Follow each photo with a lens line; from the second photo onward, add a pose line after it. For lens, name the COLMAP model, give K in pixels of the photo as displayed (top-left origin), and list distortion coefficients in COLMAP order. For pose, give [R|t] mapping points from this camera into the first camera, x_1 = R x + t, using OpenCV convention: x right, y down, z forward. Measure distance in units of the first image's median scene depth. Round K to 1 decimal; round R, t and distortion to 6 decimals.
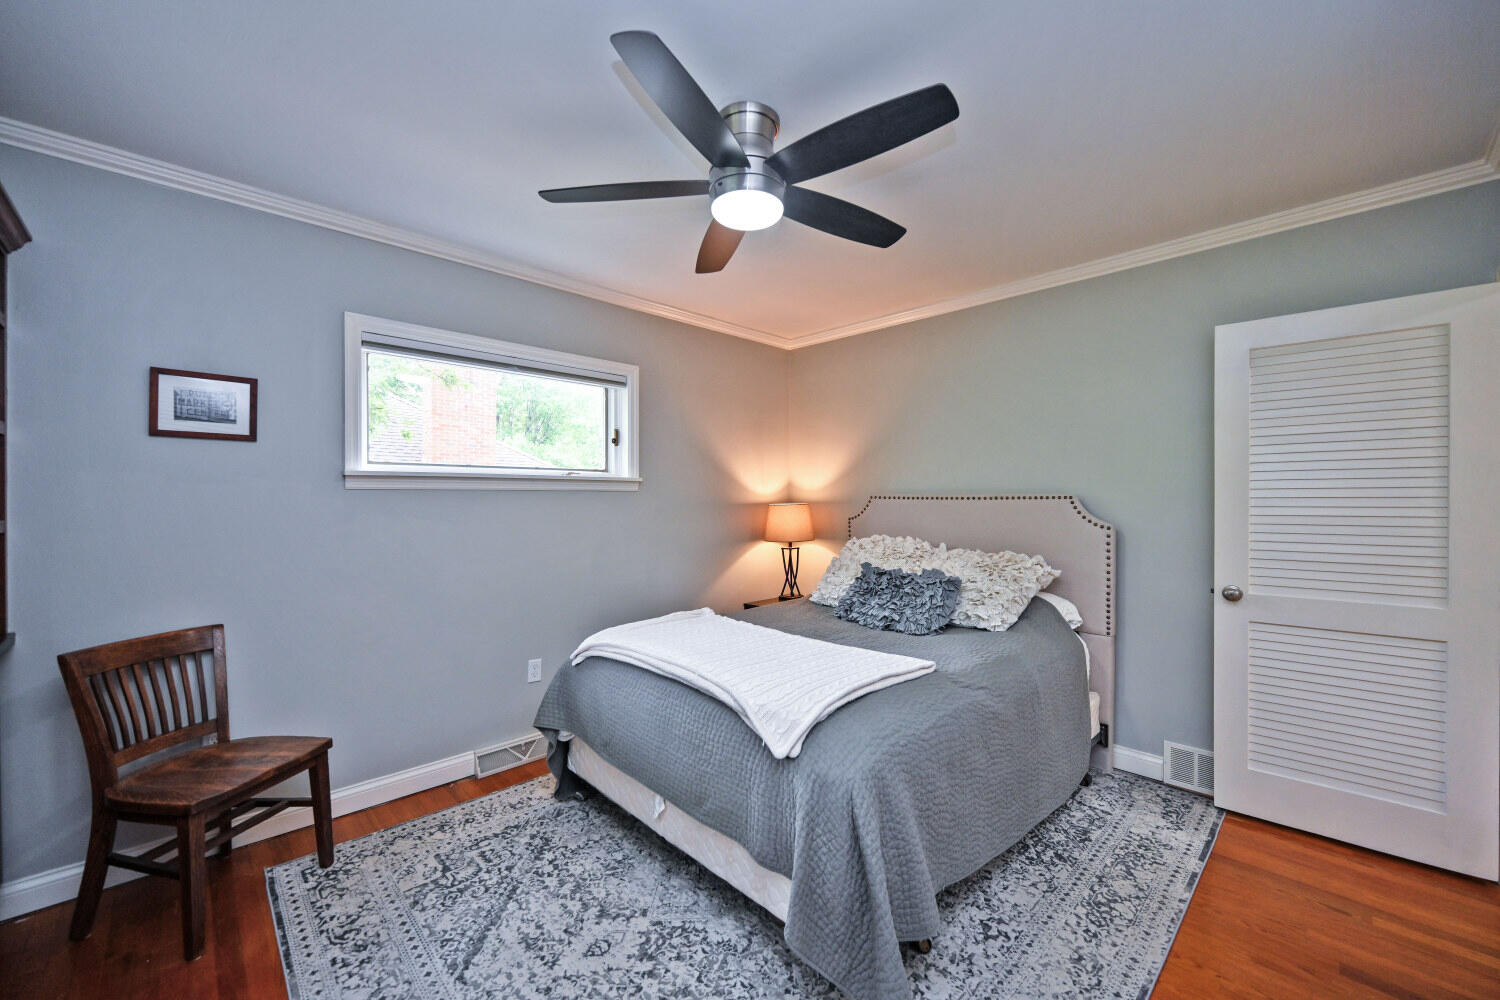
lens RADIAL K [[638.1, 0, 750.0], [0, 638.1, 500.0], [0, 0, 1]] dist [-0.000325, -0.000049]
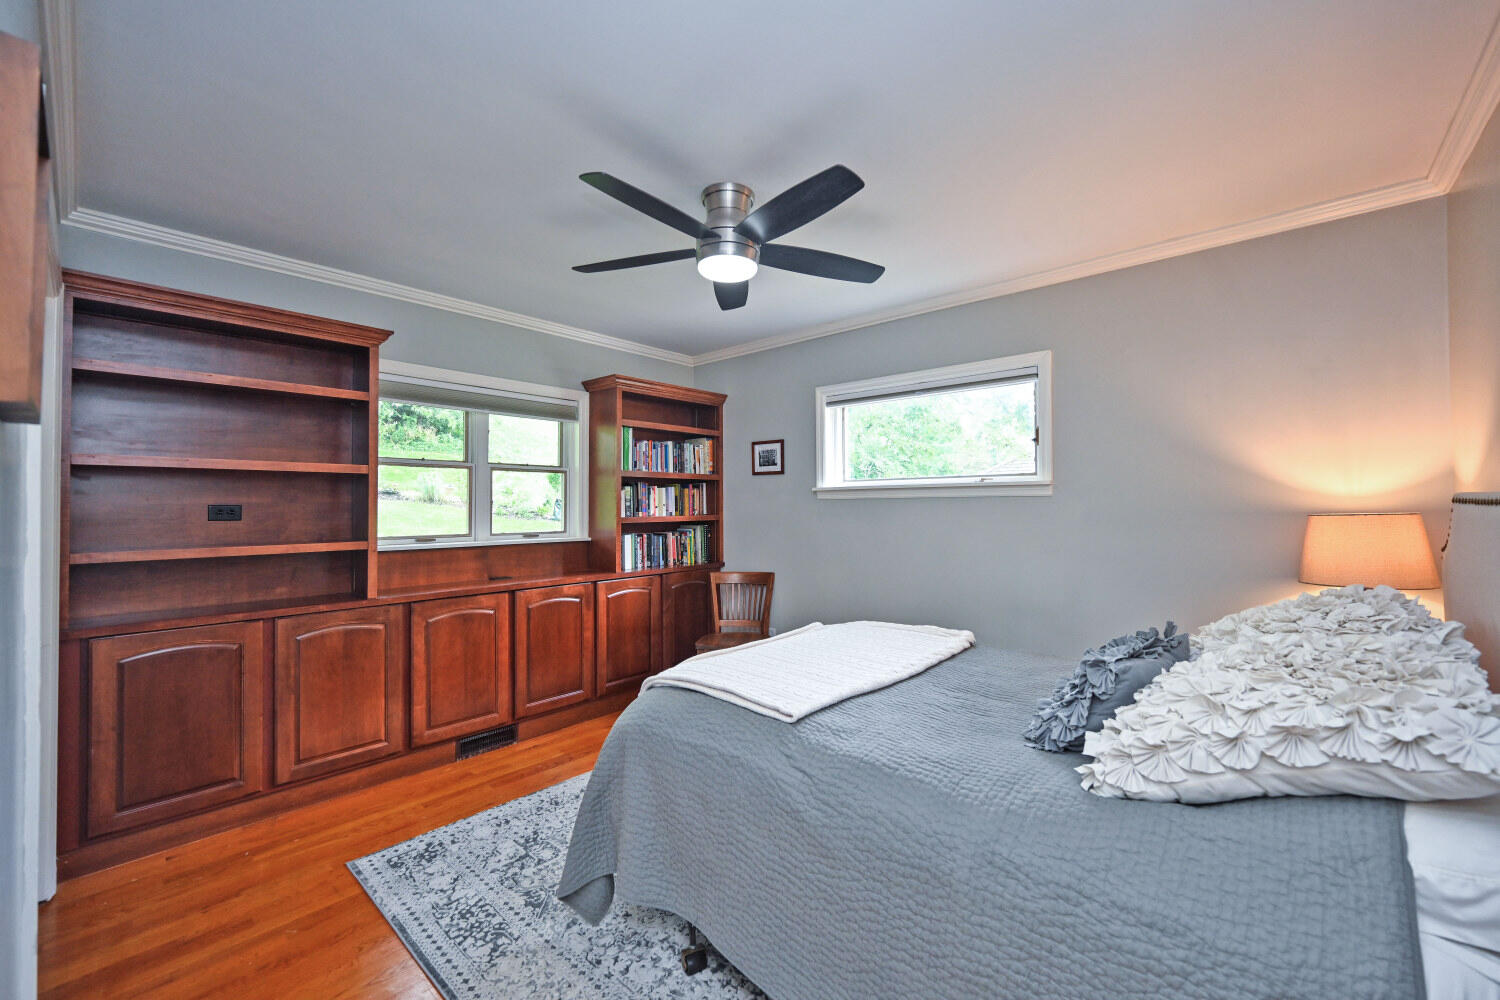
lens RADIAL K [[594.3, 0, 750.0], [0, 594.3, 500.0], [0, 0, 1]] dist [-0.000744, -0.000053]
pose [[0.032757, -0.007637, -0.999434, 0.878860], [0.004996, 0.999960, -0.007477, -0.005499], [0.999451, -0.004748, 0.032794, 0.818127]]
